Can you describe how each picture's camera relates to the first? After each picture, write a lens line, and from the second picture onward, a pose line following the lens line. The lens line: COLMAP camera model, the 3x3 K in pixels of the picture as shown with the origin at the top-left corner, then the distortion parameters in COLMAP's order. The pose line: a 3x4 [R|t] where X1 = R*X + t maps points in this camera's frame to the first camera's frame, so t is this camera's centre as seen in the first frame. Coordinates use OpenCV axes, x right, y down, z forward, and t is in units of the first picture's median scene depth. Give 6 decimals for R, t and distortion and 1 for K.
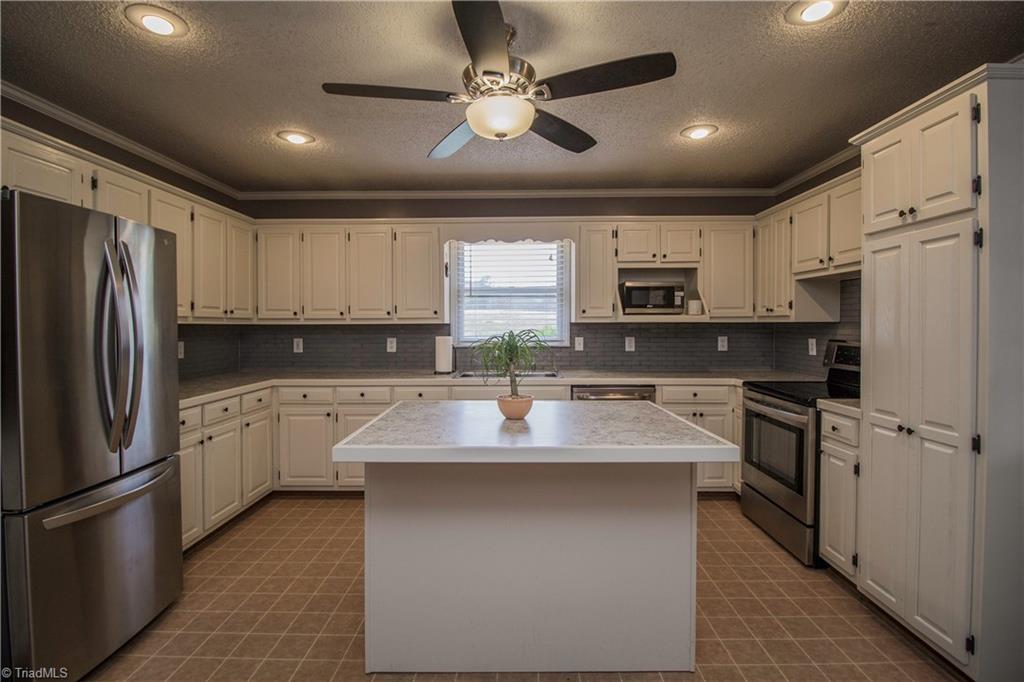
lens RADIAL K [[480.5, 0, 508.0], [0, 480.5, 334.2], [0, 0, 1]] dist [-0.000499, -0.013249]
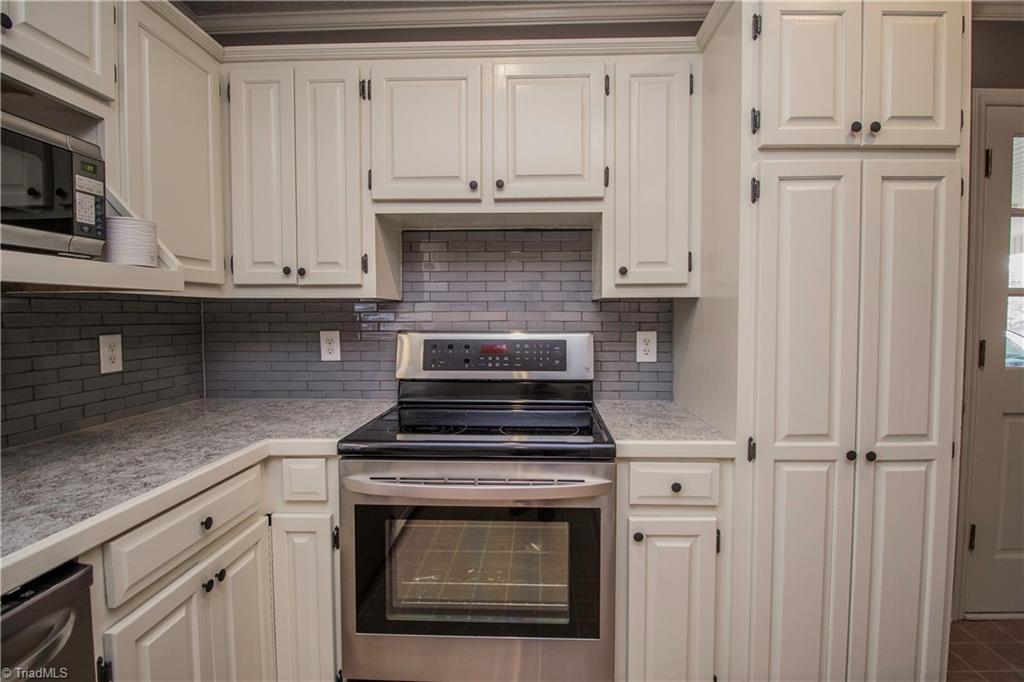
lens RADIAL K [[485.2, 0, 526.5], [0, 485.2, 335.3], [0, 0, 1]] dist [0.000172, -0.013448]
pose [[0.011450, -0.041897, 0.999056, 0.078003], [0.021993, 0.998891, 0.041638, -0.003730], [-0.999693, 0.021495, 0.012359, 0.724359]]
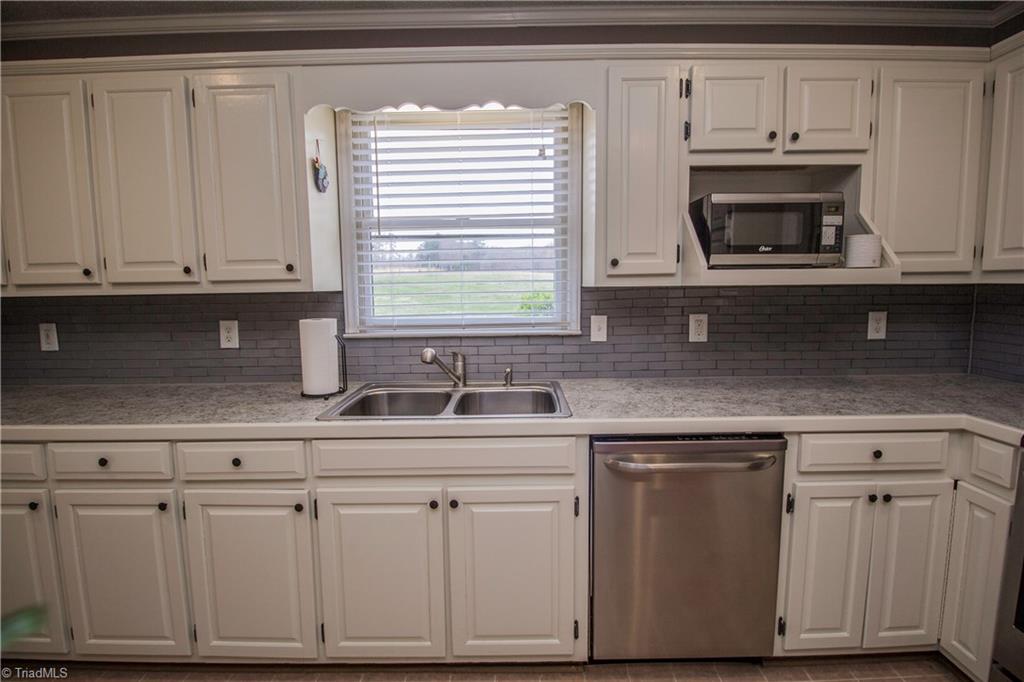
lens RADIAL K [[480.5, 0, 508.0], [0, 480.5, 334.2], [0, 0, 1]] dist [-0.000499, -0.013249]
pose [[0.999887, -0.010184, 0.011095, 0.050728], [0.009252, 0.996663, 0.081103, -0.017394], [-0.011884, -0.080991, 0.996644, 0.539266]]
